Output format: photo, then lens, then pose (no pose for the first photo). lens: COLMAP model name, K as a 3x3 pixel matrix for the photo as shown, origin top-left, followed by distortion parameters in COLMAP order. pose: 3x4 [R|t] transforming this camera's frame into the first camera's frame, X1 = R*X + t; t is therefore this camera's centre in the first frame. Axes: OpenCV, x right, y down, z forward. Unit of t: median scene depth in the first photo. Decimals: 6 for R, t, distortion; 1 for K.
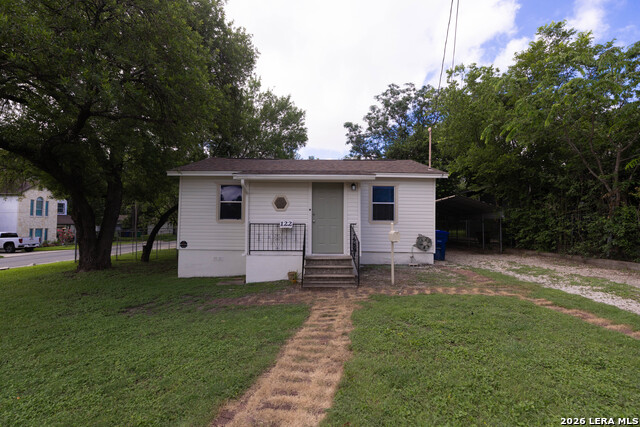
lens RADIAL K [[302.3, 0, 320.0], [0, 302.3, 213.5], [0, 0, 1]] dist [-0.004824, -0.000413]
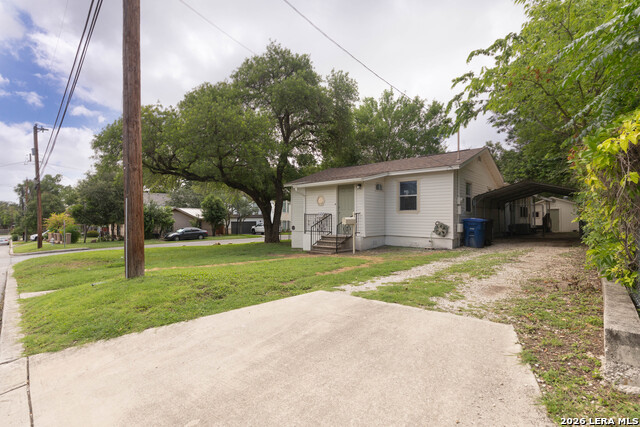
lens RADIAL K [[302.3, 0, 320.0], [0, 302.3, 213.5], [0, 0, 1]] dist [-0.004824, -0.000413]
pose [[0.745649, -0.017714, -0.666103, 0.748588], [0.032028, 0.999444, 0.009274, 0.014177], [0.665568, -0.028249, 0.745802, -0.124704]]
